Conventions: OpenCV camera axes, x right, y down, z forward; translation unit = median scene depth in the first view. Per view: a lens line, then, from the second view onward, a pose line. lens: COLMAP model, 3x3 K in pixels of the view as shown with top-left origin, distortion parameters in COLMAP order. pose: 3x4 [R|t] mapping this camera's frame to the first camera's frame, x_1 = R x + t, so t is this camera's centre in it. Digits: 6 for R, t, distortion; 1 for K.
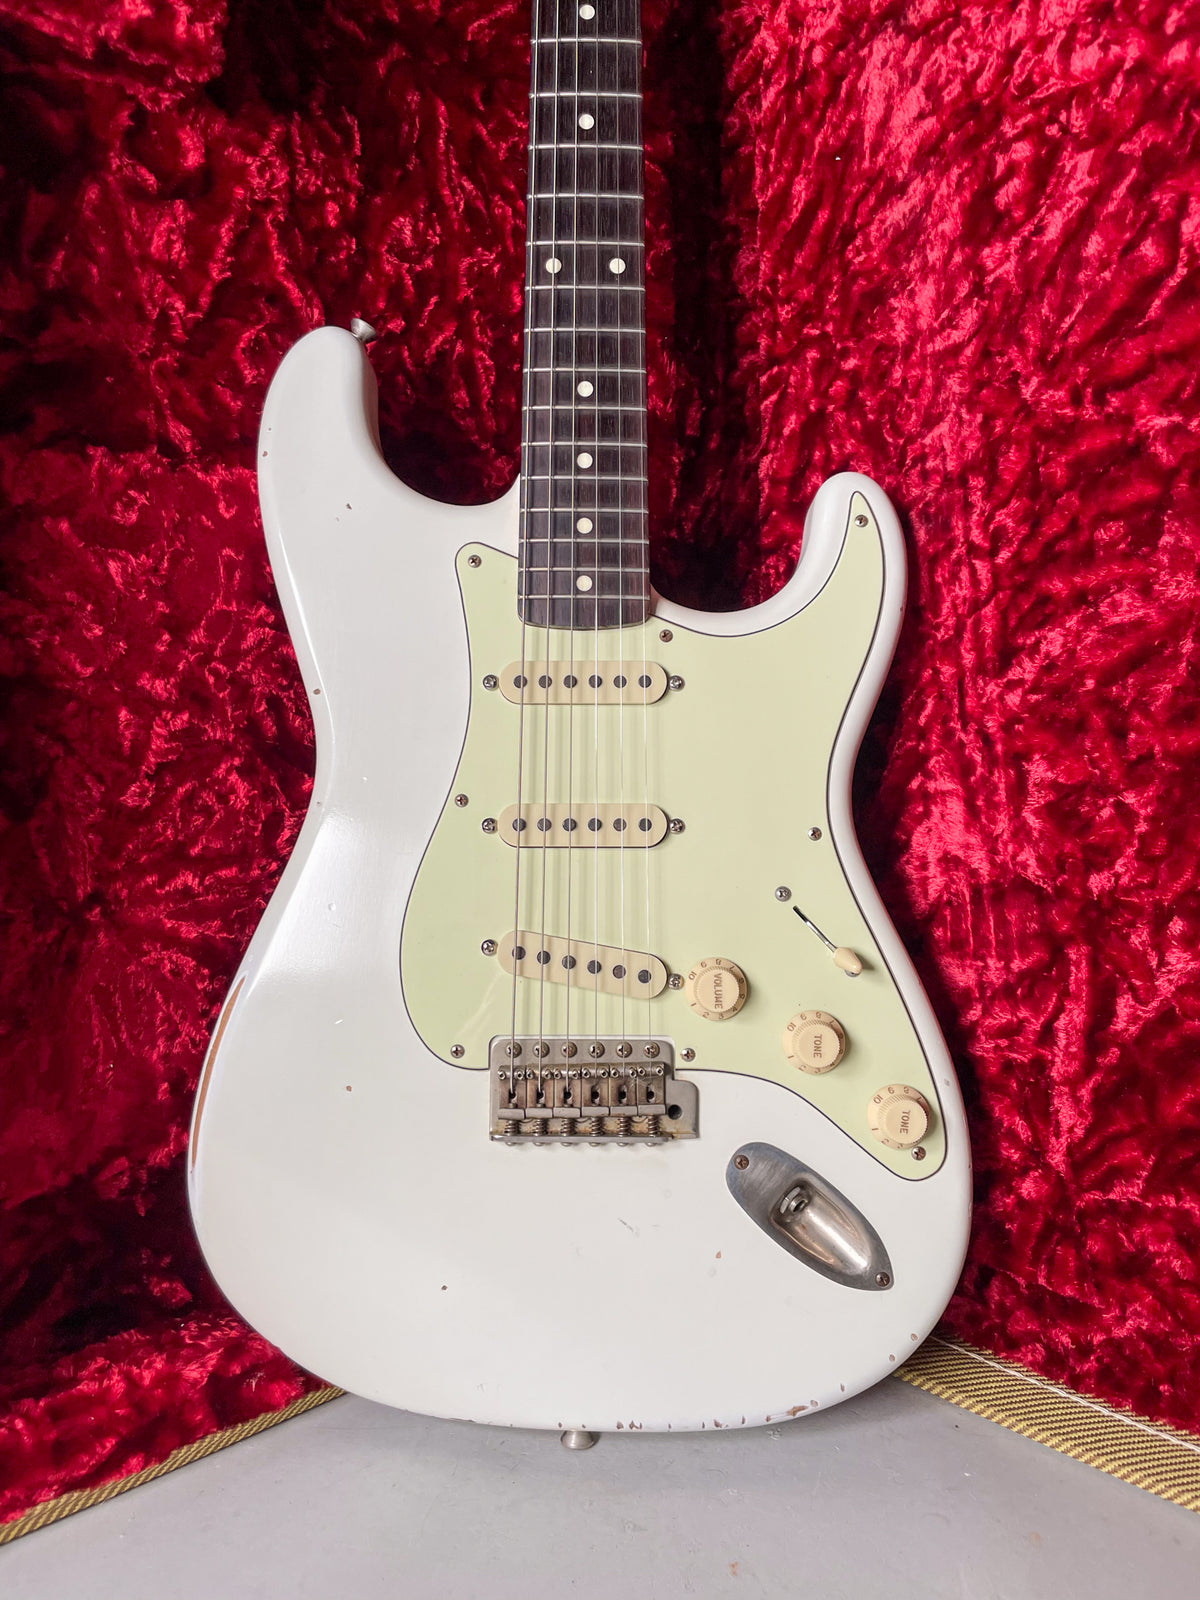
lens RADIAL K [[1251.3, 0, 598.2], [0, 1251.3, 795.7], [0, 0, 1]] dist [0.068051, -0.124514]
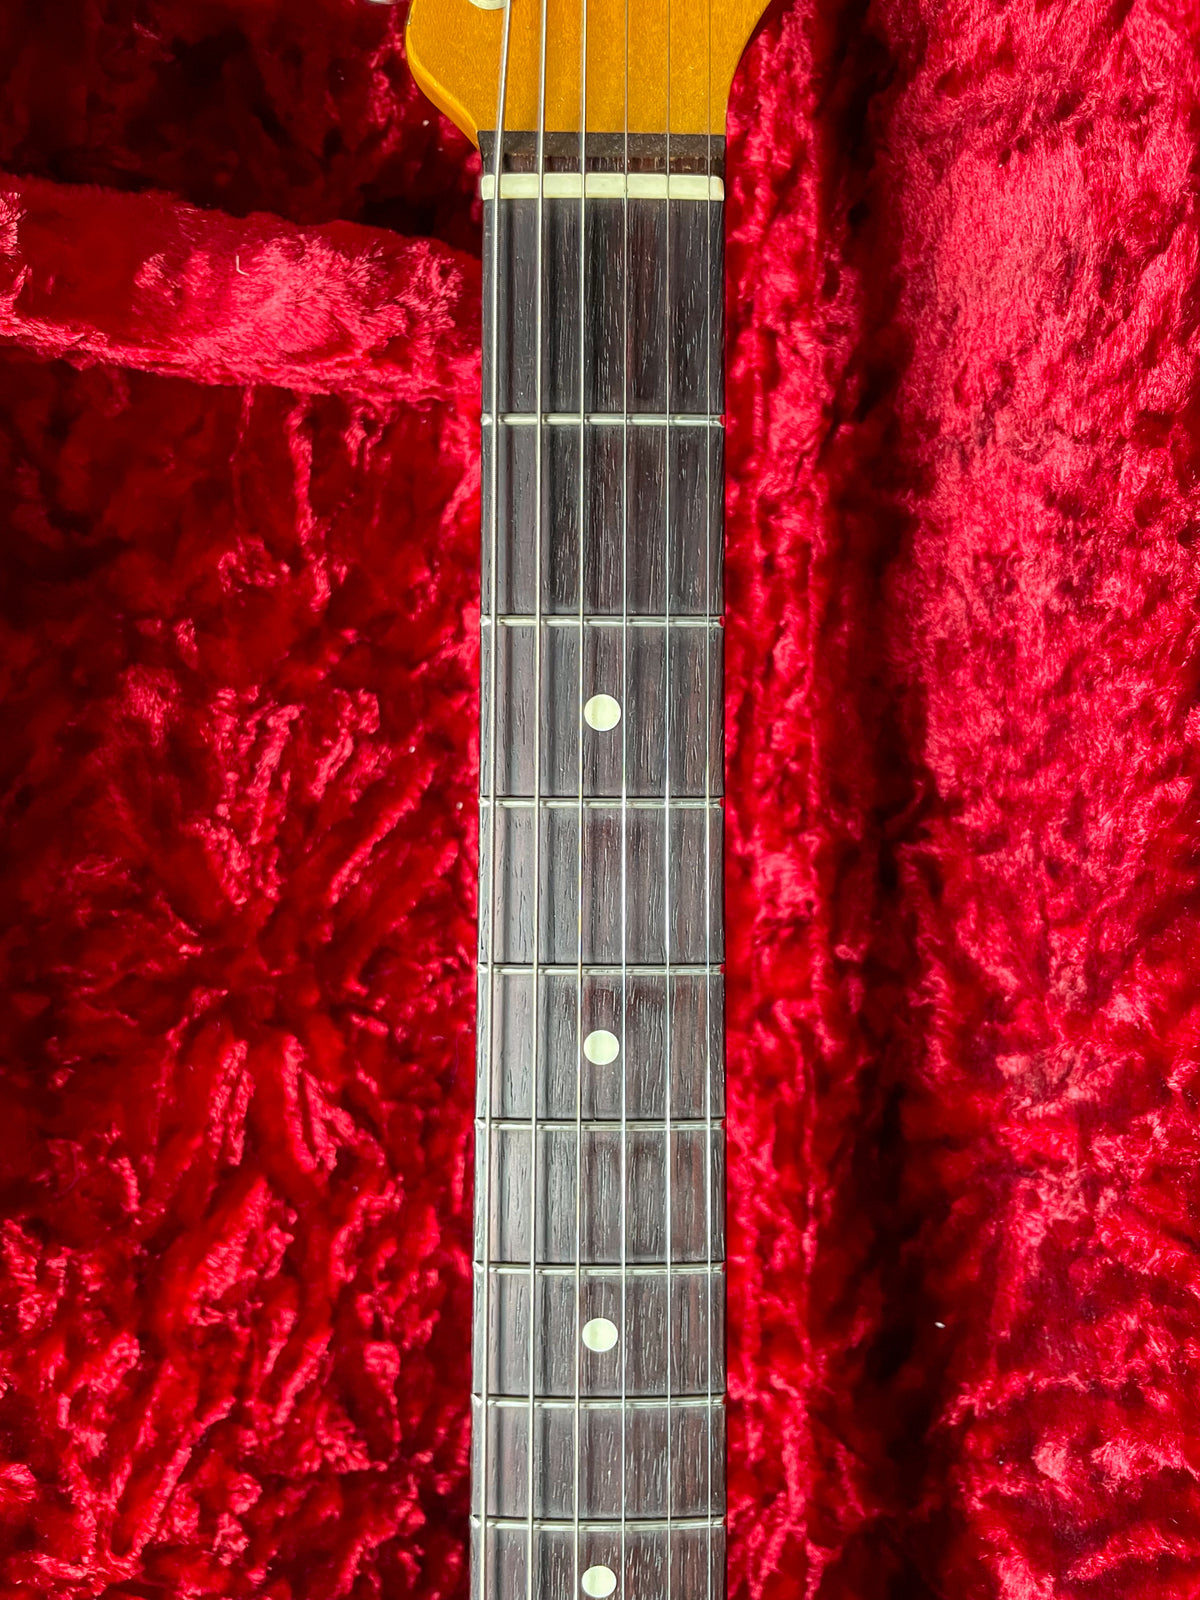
lens RADIAL K [[1251.3, 0, 598.2], [0, 1251.3, 795.7], [0, 0, 1]] dist [0.068051, -0.124514]
pose [[0.997435, 0.003830, -0.071471, 0.083464], [0.004691, 0.992922, 0.118678, -0.881778], [0.071420, -0.118709, 0.990357, 0.500035]]
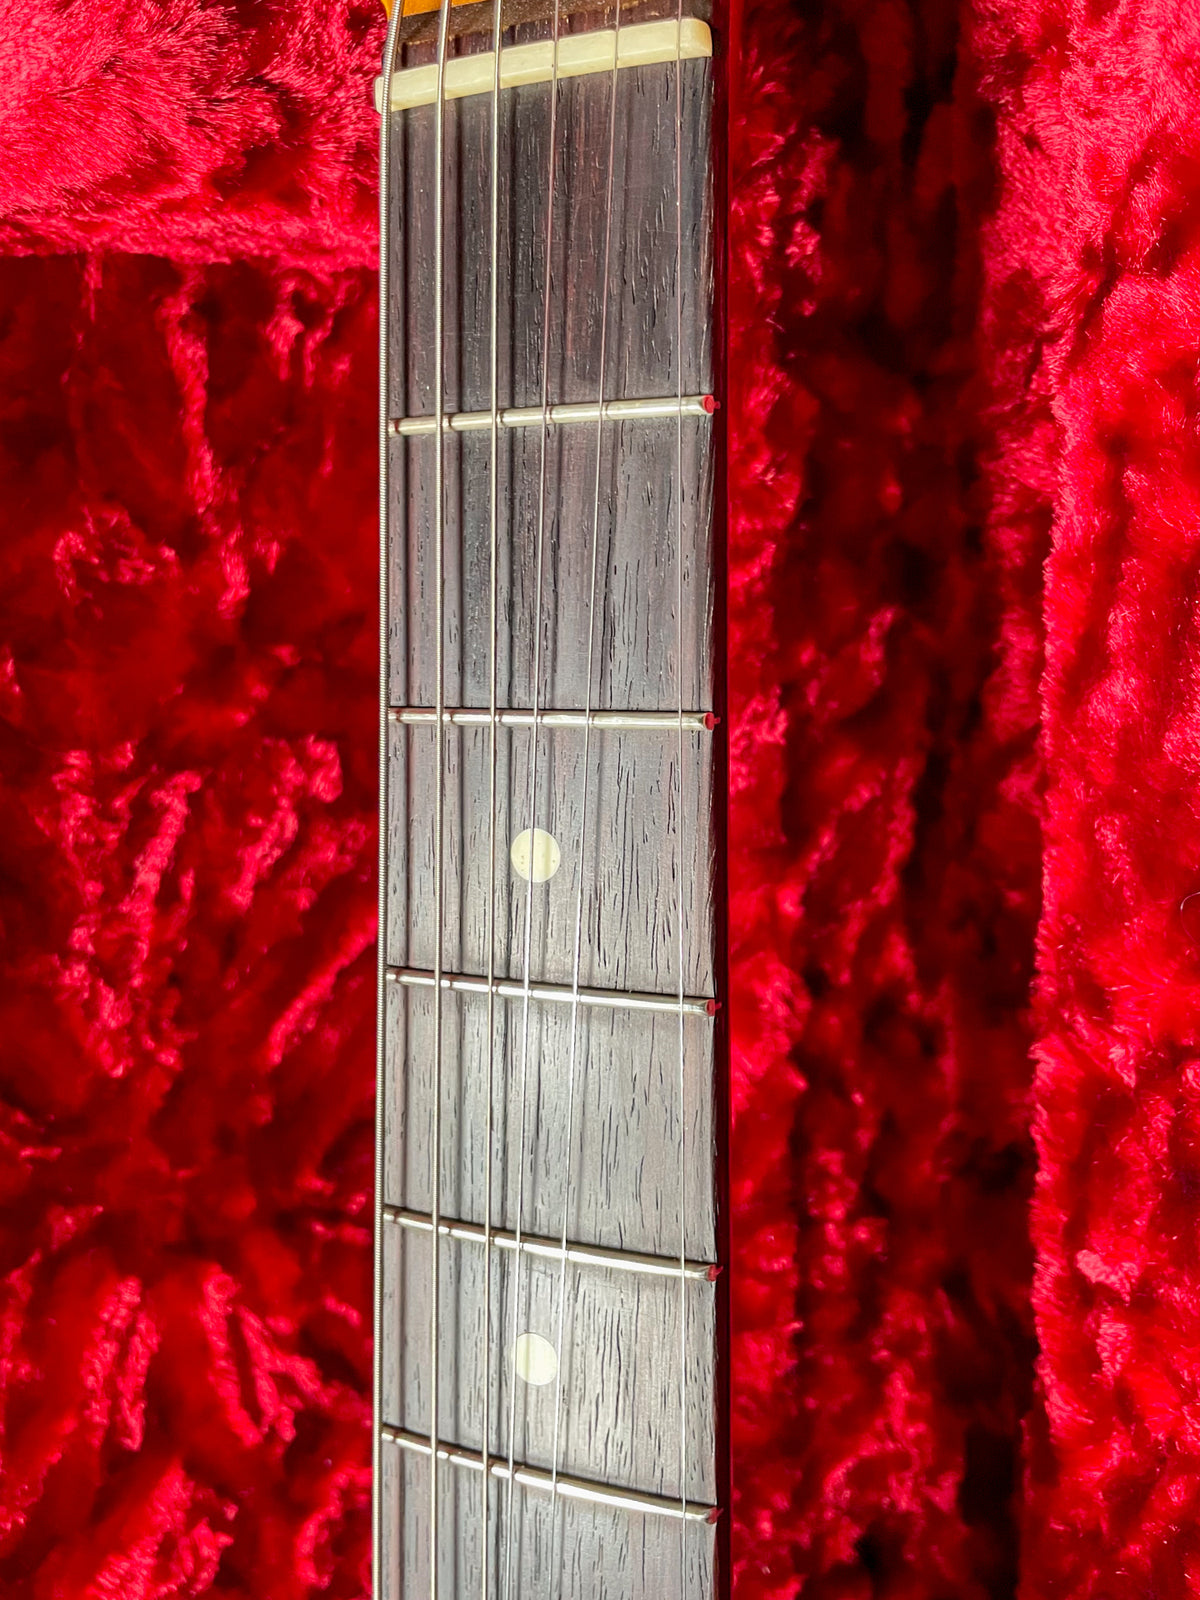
lens RADIAL K [[1363.9, 0, 600.0], [0, 1363.9, 800.0], [0, 0, 1]] dist [0.004627, -0.000301]
pose [[0.975781, 0.024569, -0.217364, 0.108092], [0.017465, 0.981750, 0.189373, -0.928088], [0.218050, -0.188583, 0.957544, 0.761730]]
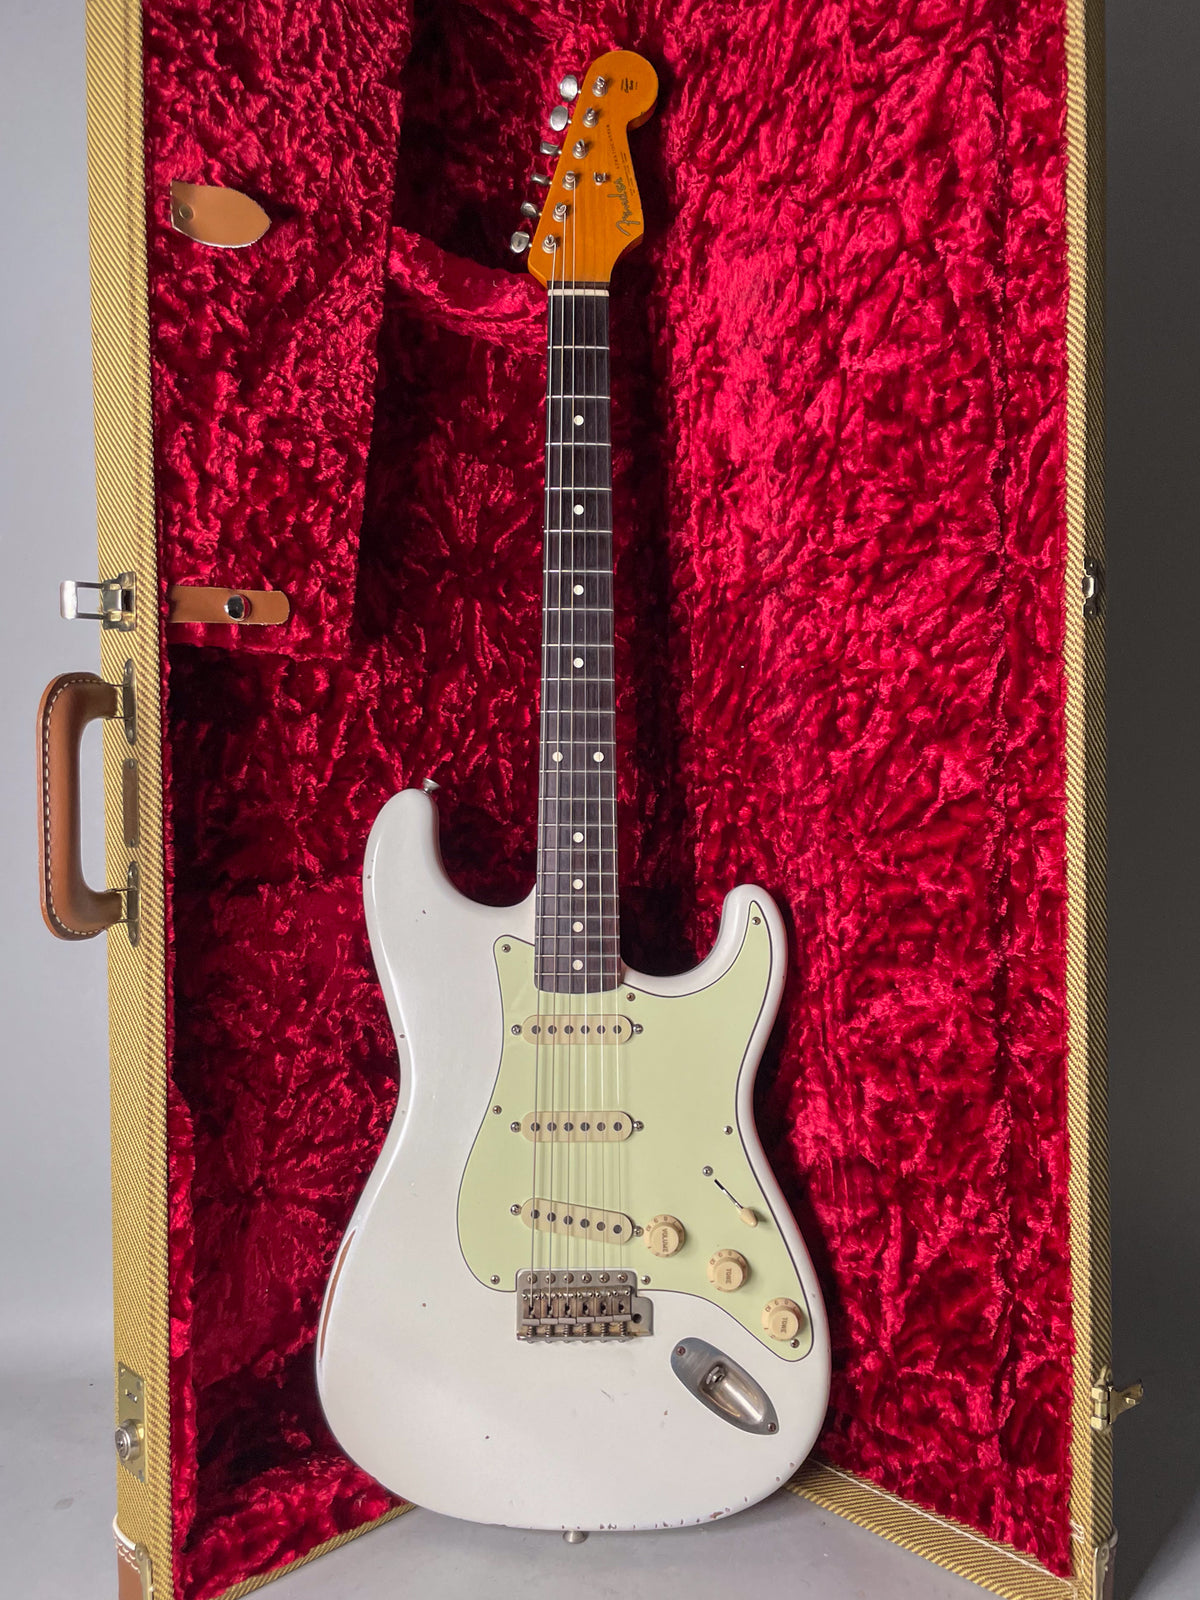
lens RADIAL K [[1292.0, 0, 612.5], [0, 1292.0, 794.7], [0, 0, 1]] dist [0.065247, -0.125723]
pose [[0.999571, -0.001628, 0.029229, -0.014400], [0.003022, 0.998856, -0.047727, -0.301418], [-0.029118, 0.047794, 0.998433, -0.597338]]
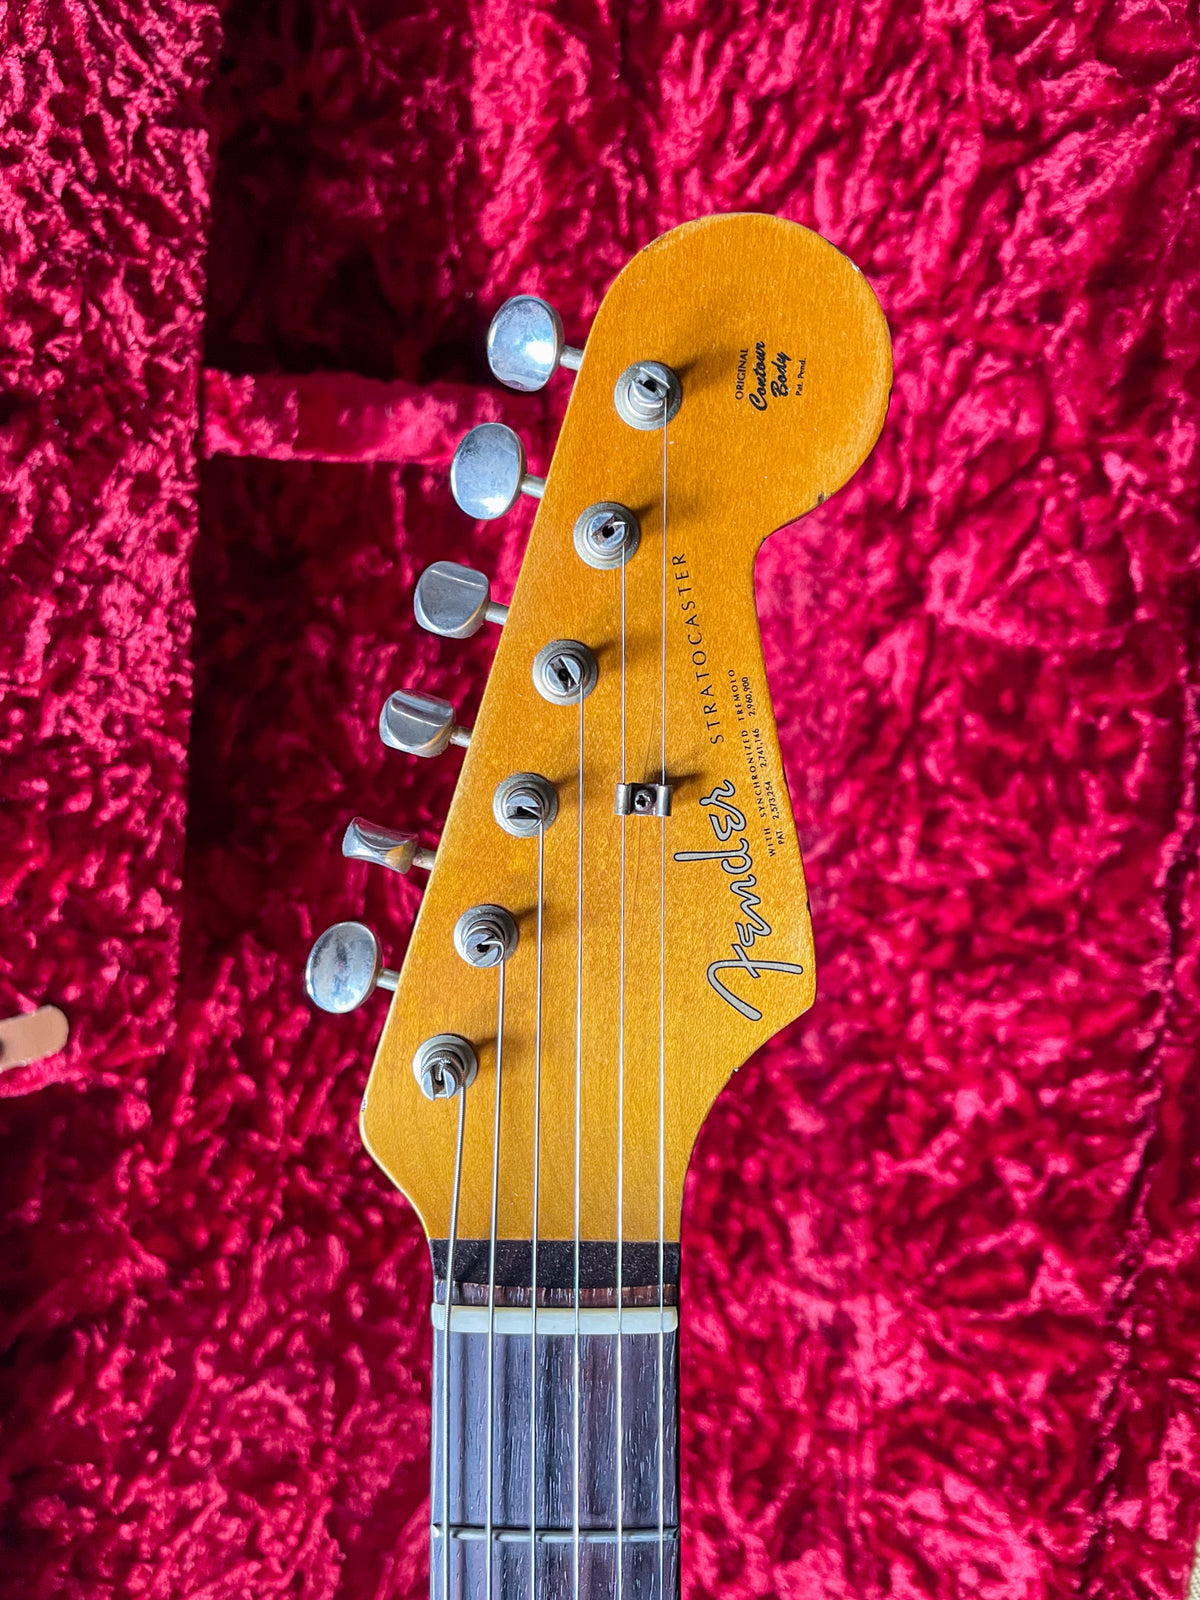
lens RADIAL K [[1292.1, 0, 600.0], [0, 1292.1, 800.0], [0, 0, 1]] dist [0.067395, -0.126911]
pose [[0.999951, 0.008089, -0.005641, 0.067434], [-0.006888, 0.982265, 0.187370, -0.937285], [0.007057, -0.187322, 0.982273, -0.052144]]
